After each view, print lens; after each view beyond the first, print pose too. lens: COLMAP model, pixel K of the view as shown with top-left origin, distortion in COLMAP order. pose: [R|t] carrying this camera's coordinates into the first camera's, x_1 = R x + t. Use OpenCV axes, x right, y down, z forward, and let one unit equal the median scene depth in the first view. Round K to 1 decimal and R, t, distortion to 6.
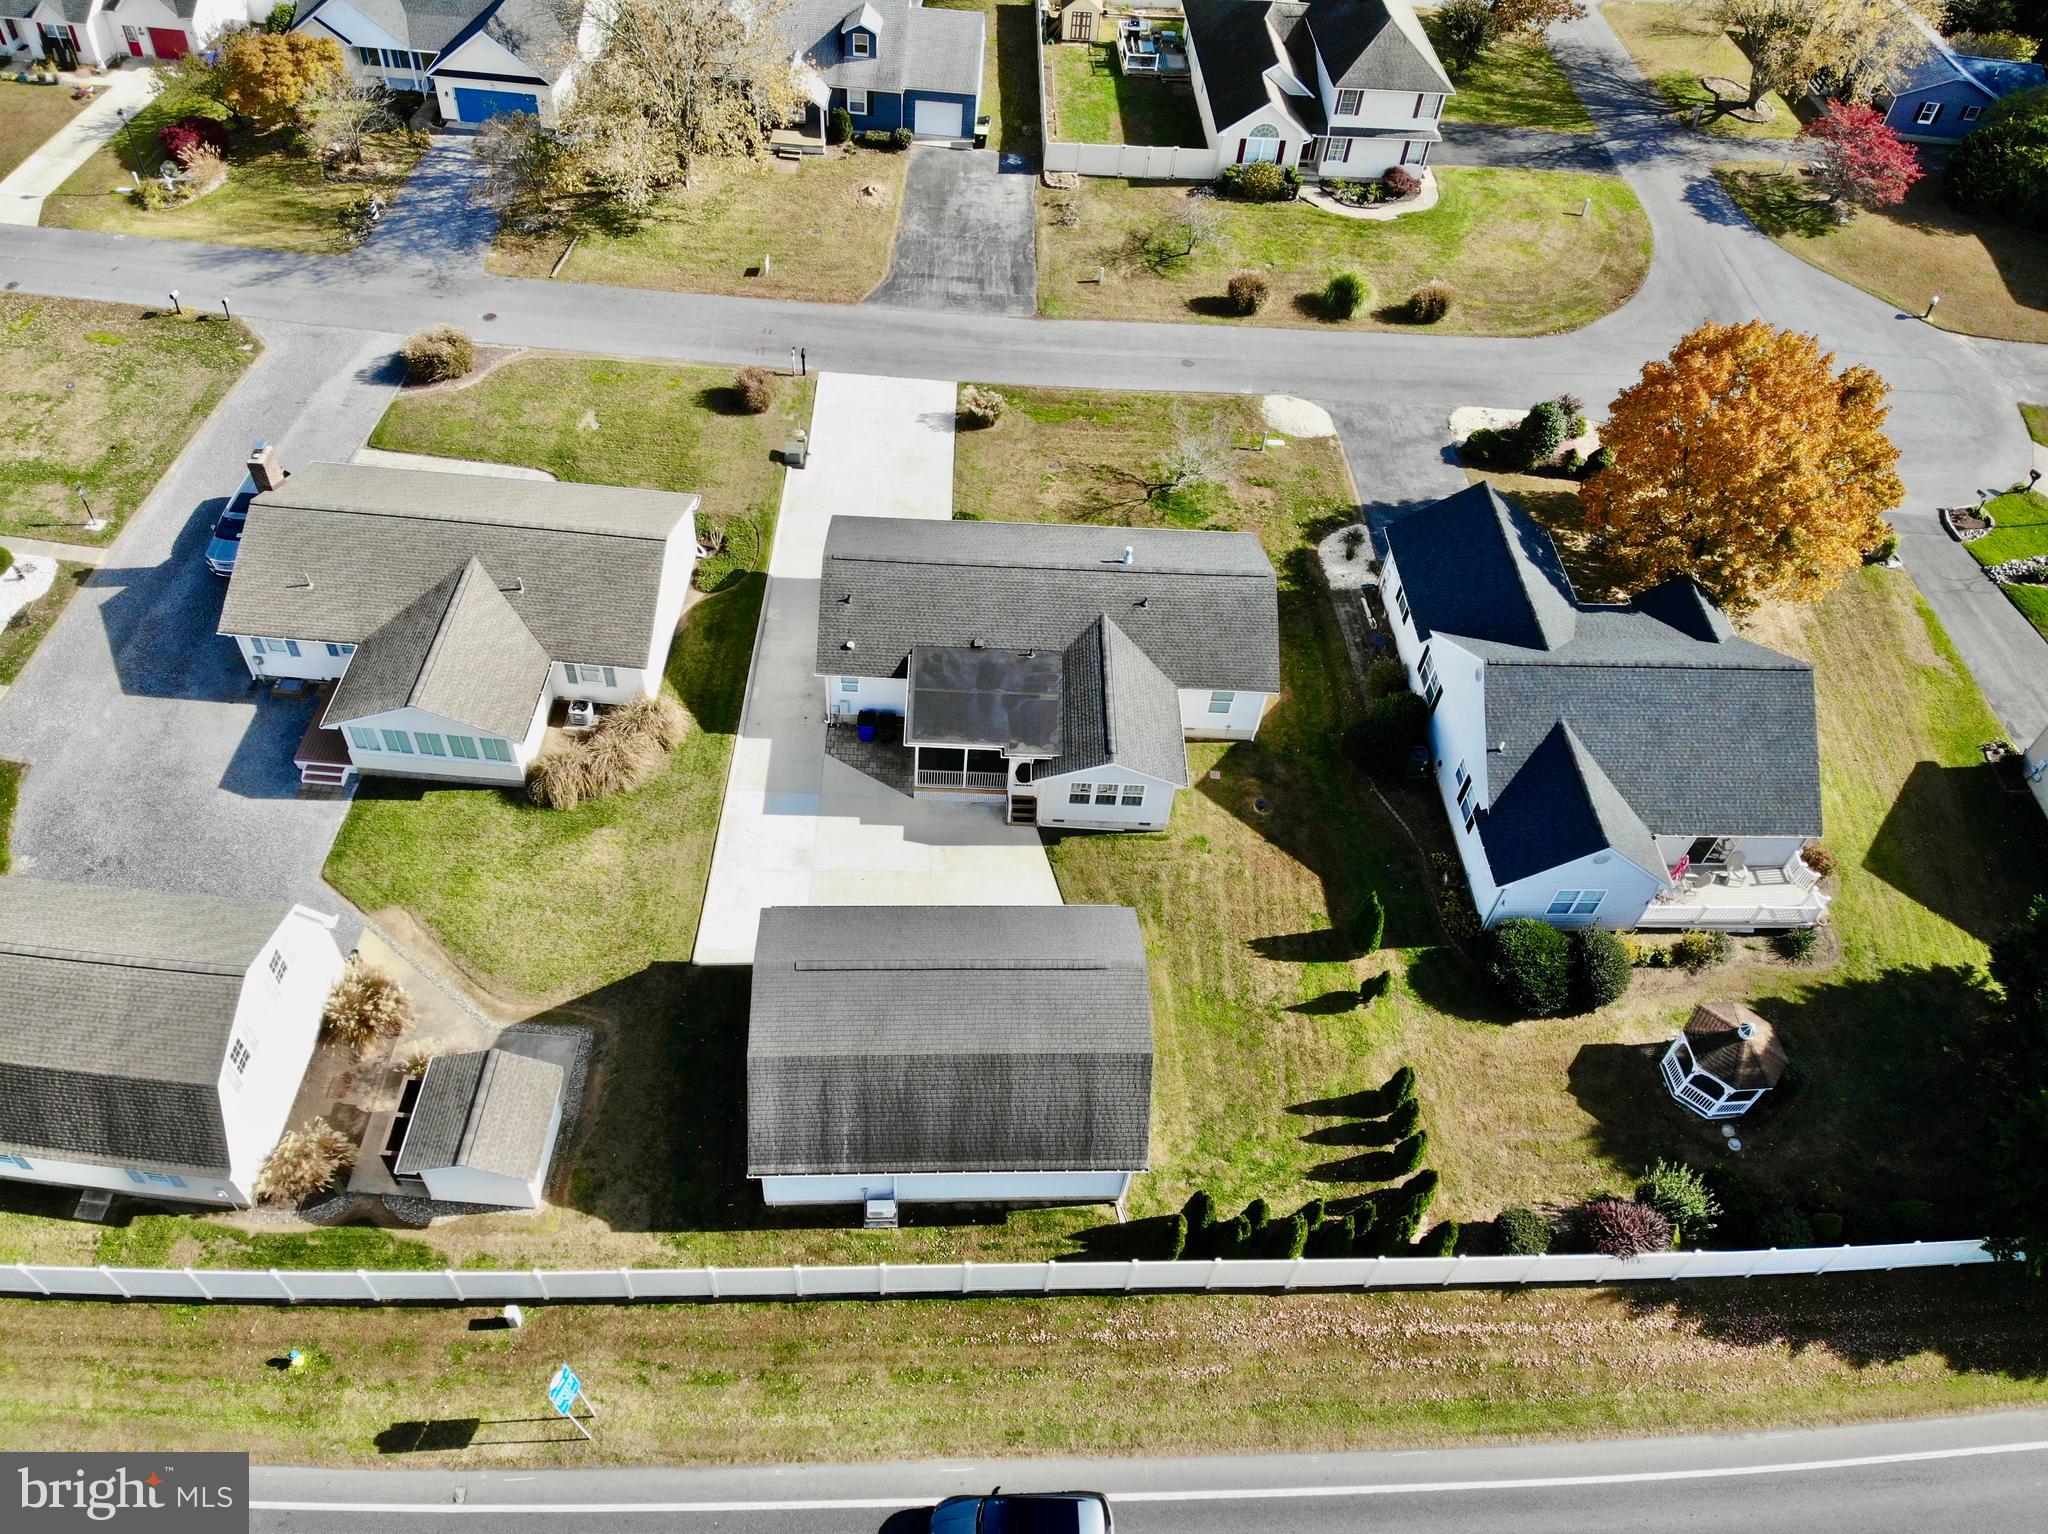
lens RADIAL K [[1525.0, 0, 990.1], [0, 1525.0, 758.1], [0, 0, 1]] dist [0.050664, -0.160558]
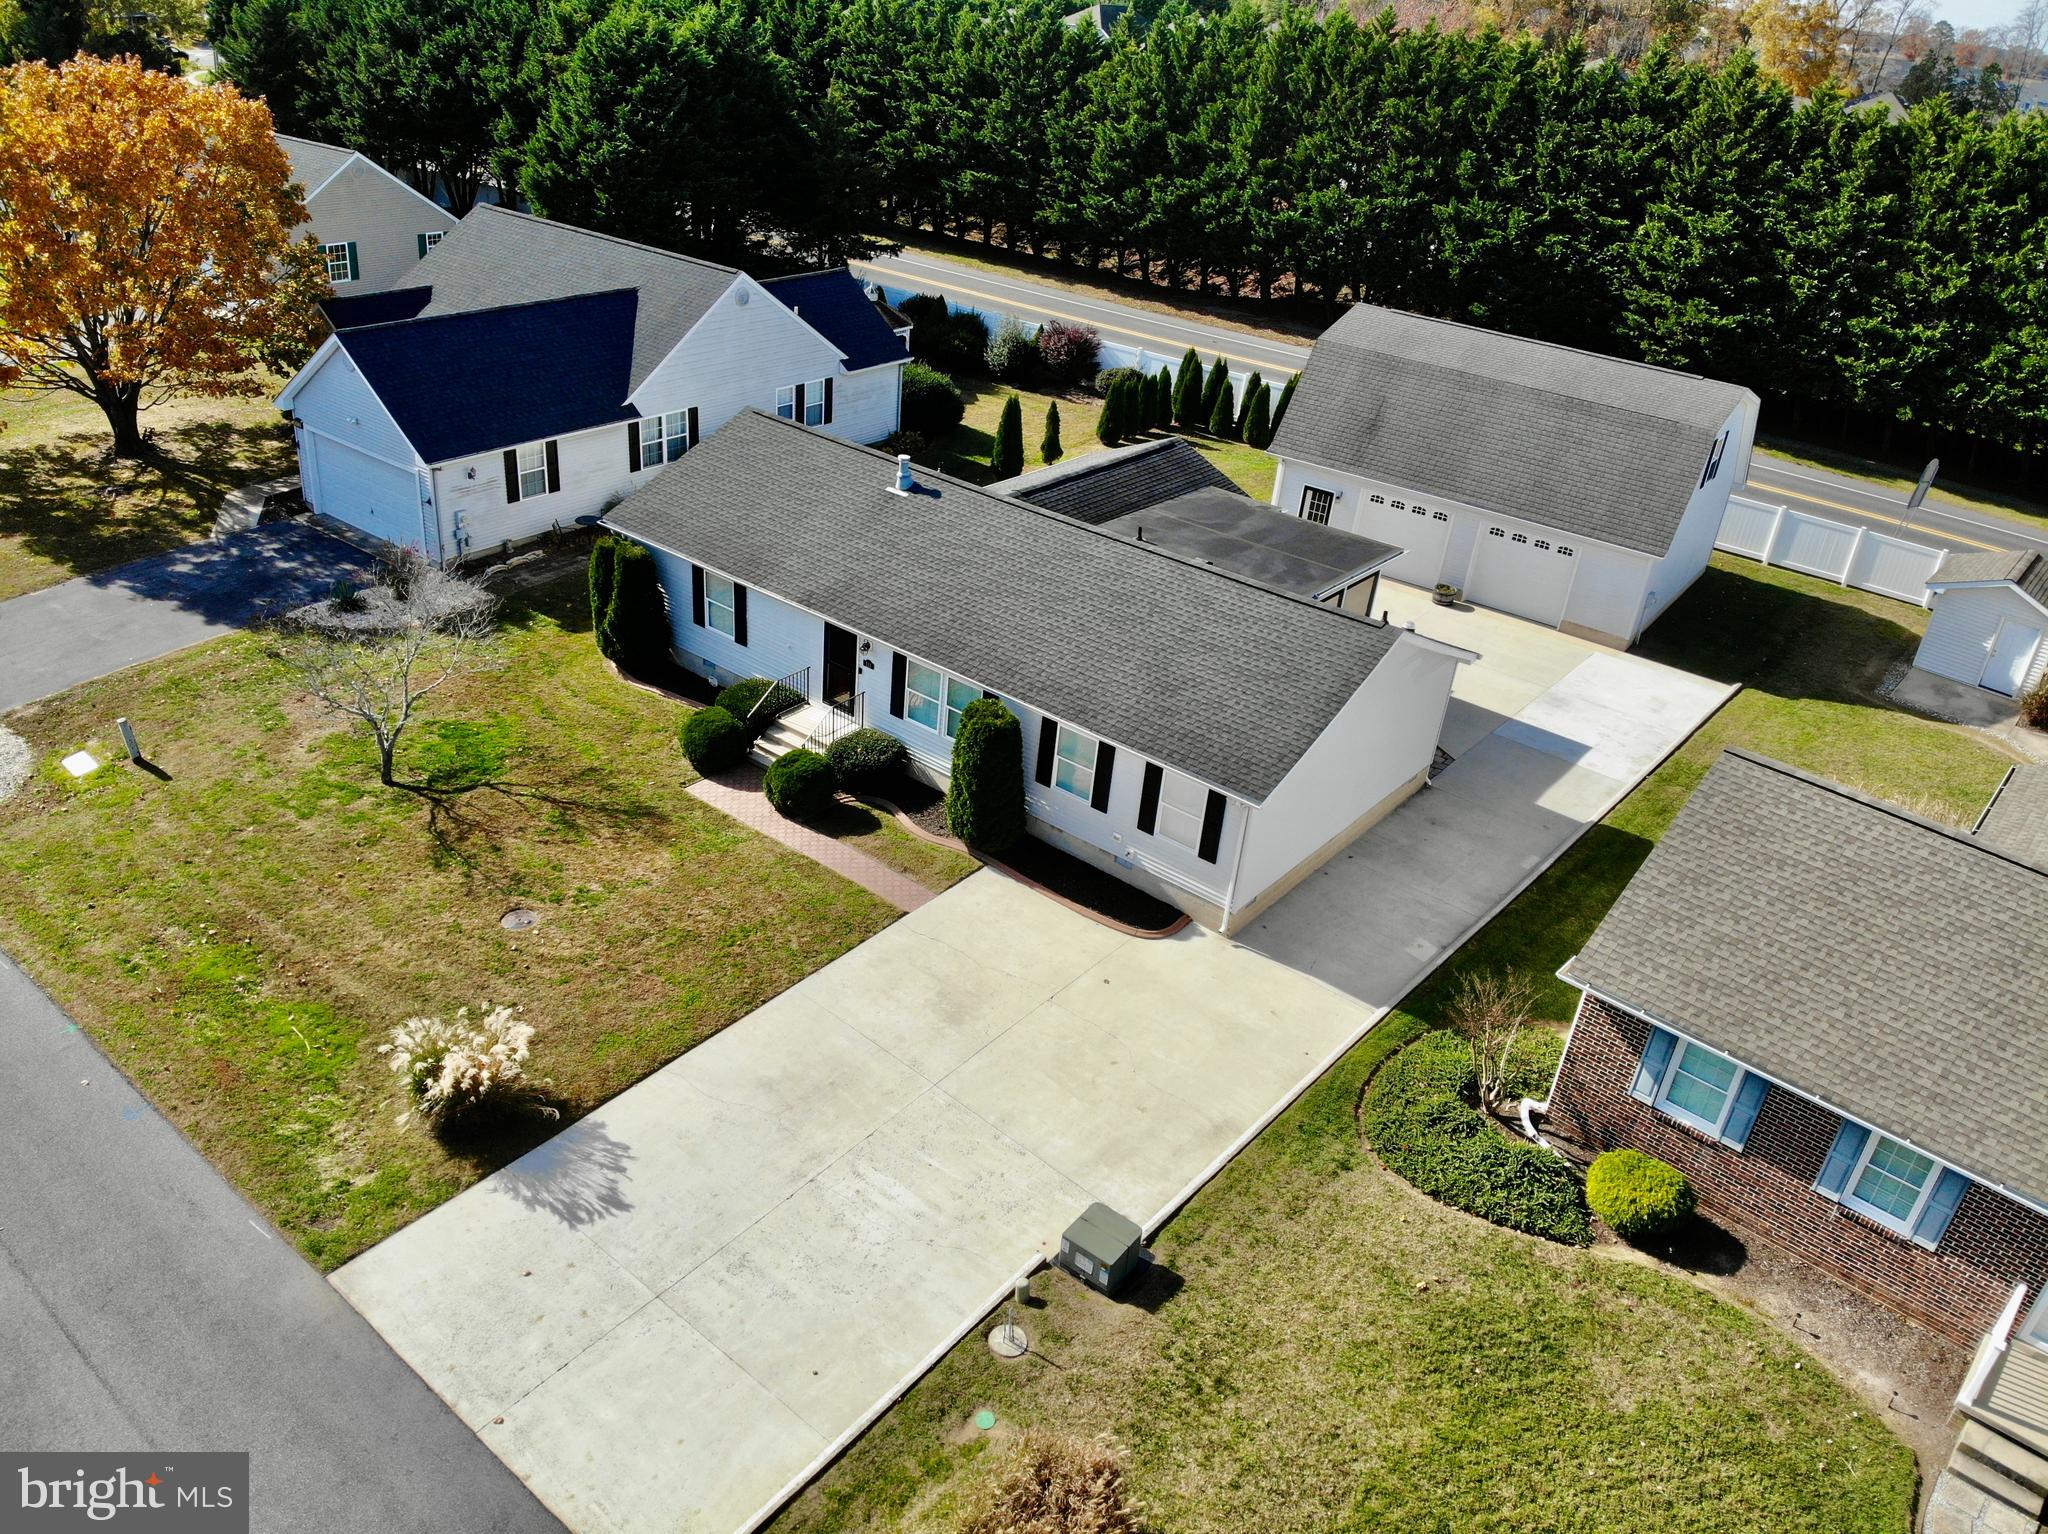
lens RADIAL K [[1525.0, 0, 990.1], [0, 1525.0, 758.1], [0, 0, 1]] dist [0.050664, -0.160558]
pose [[-0.766103, -0.409099, 0.495706, -0.262559], [0.387607, 0.321145, 0.864076, -0.579941], [-0.512686, 0.854110, -0.087461, 1.127843]]
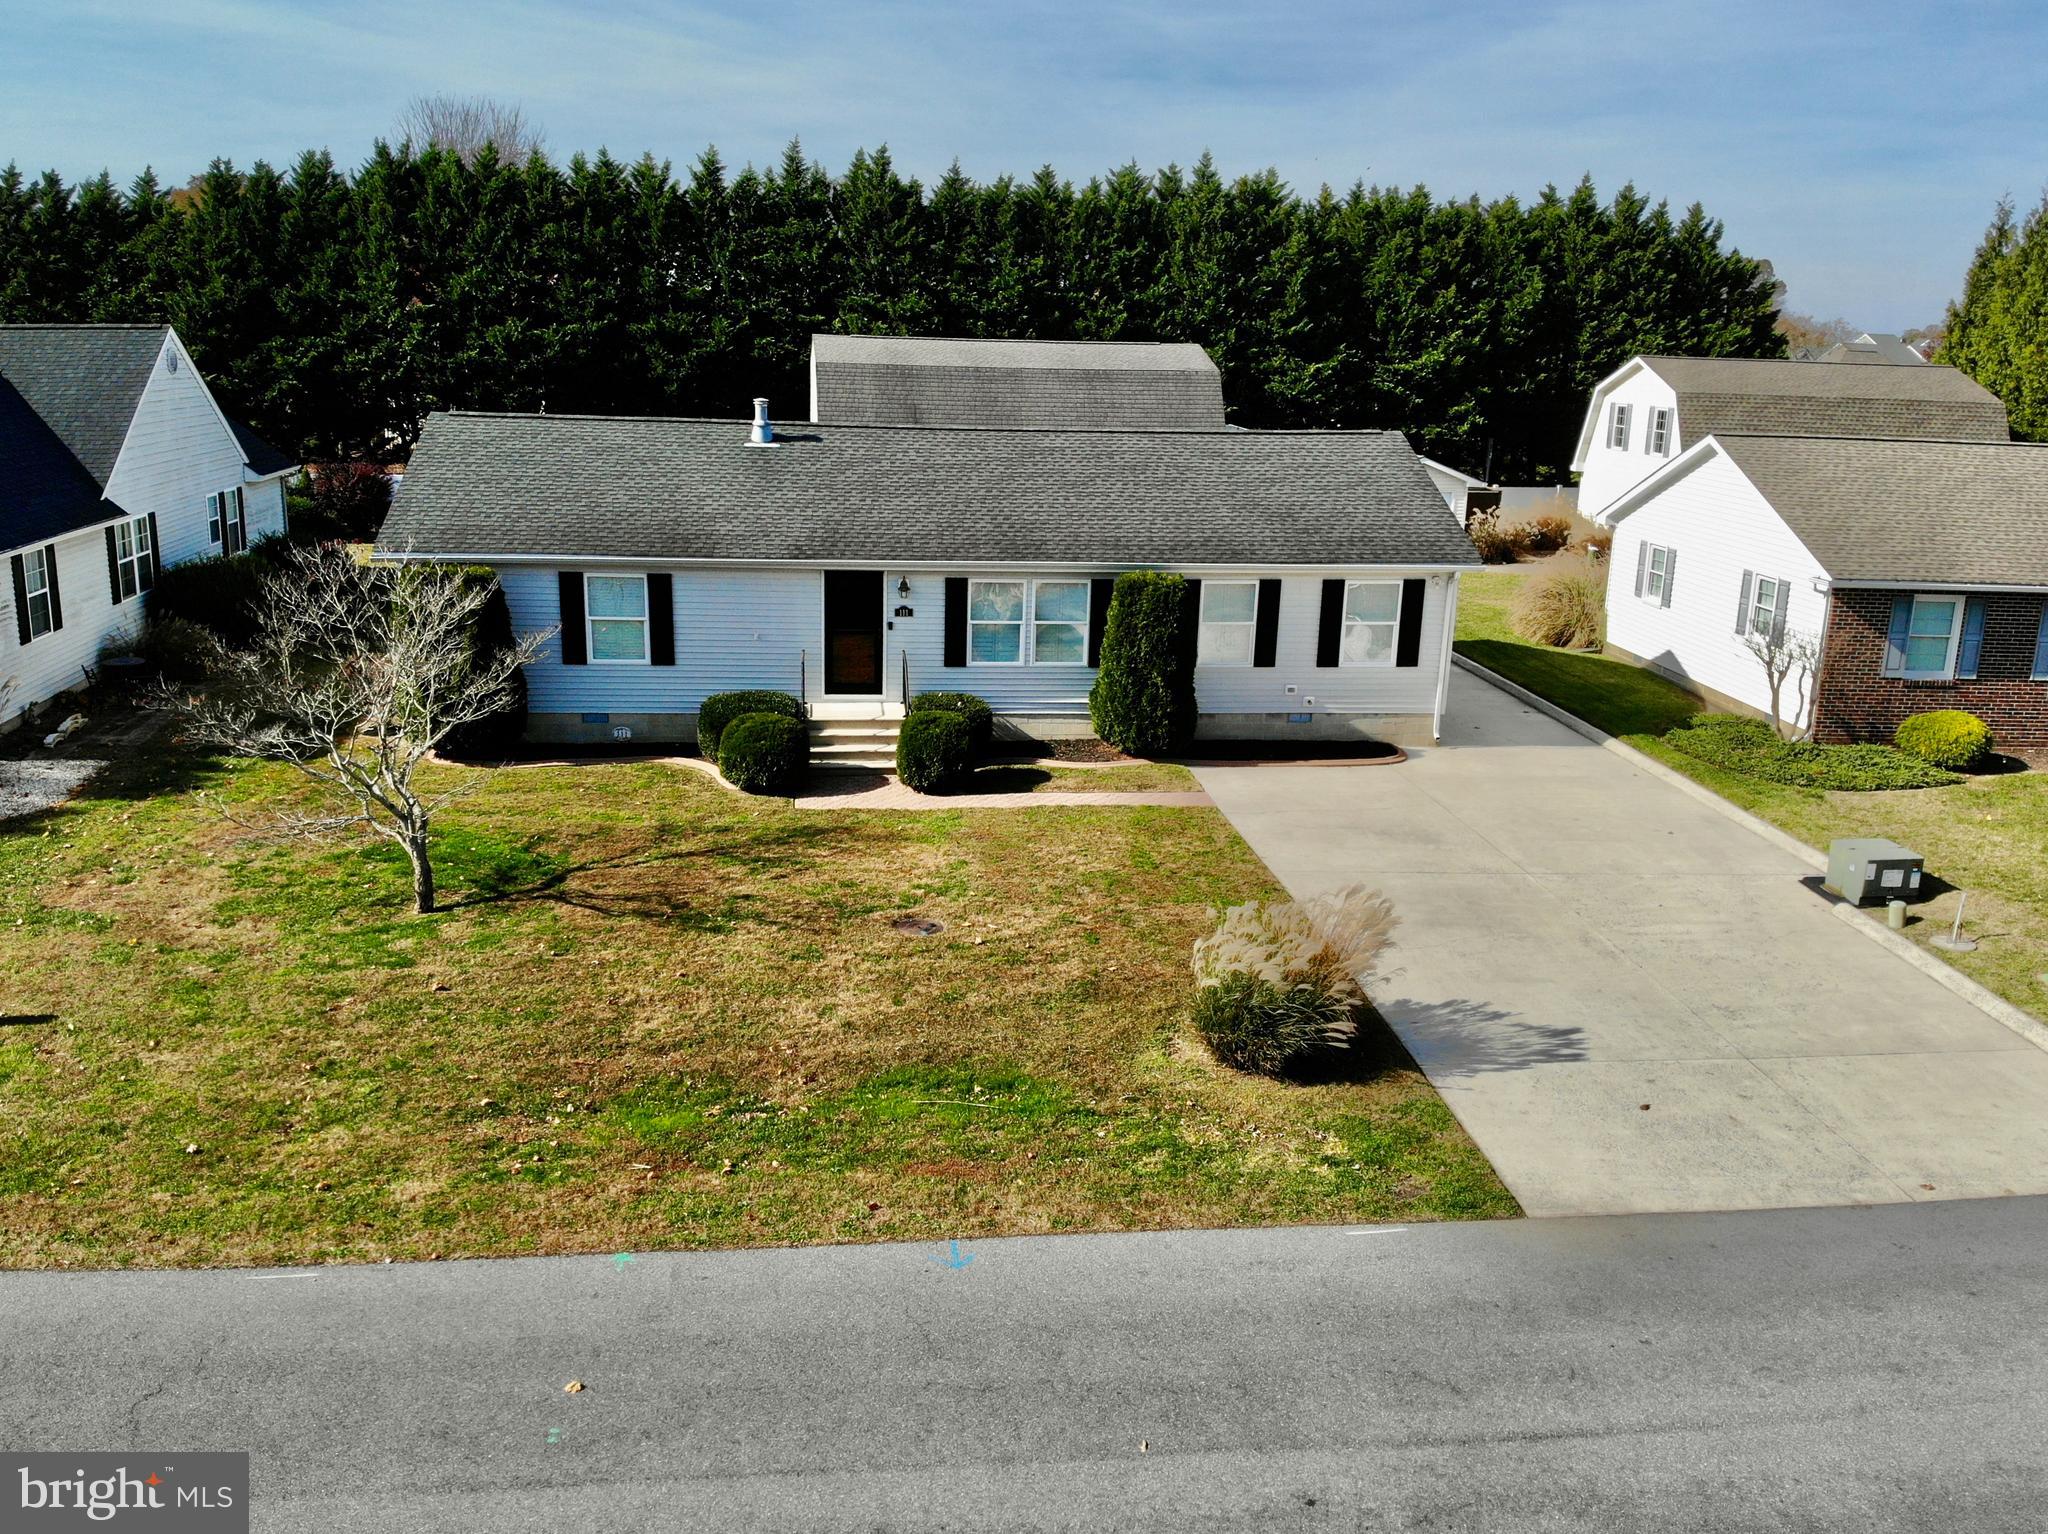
lens RADIAL K [[1646.1, 0, 1009.4], [0, 1646.1, 789.6], [0, 0, 1]] dist [0.062064, -0.167415]
pose [[-0.990825, -0.053081, -0.124289, 0.072789], [-0.134922, 0.441899, 0.886860, -0.528890], [0.007848, 0.895493, -0.445007, 1.319892]]
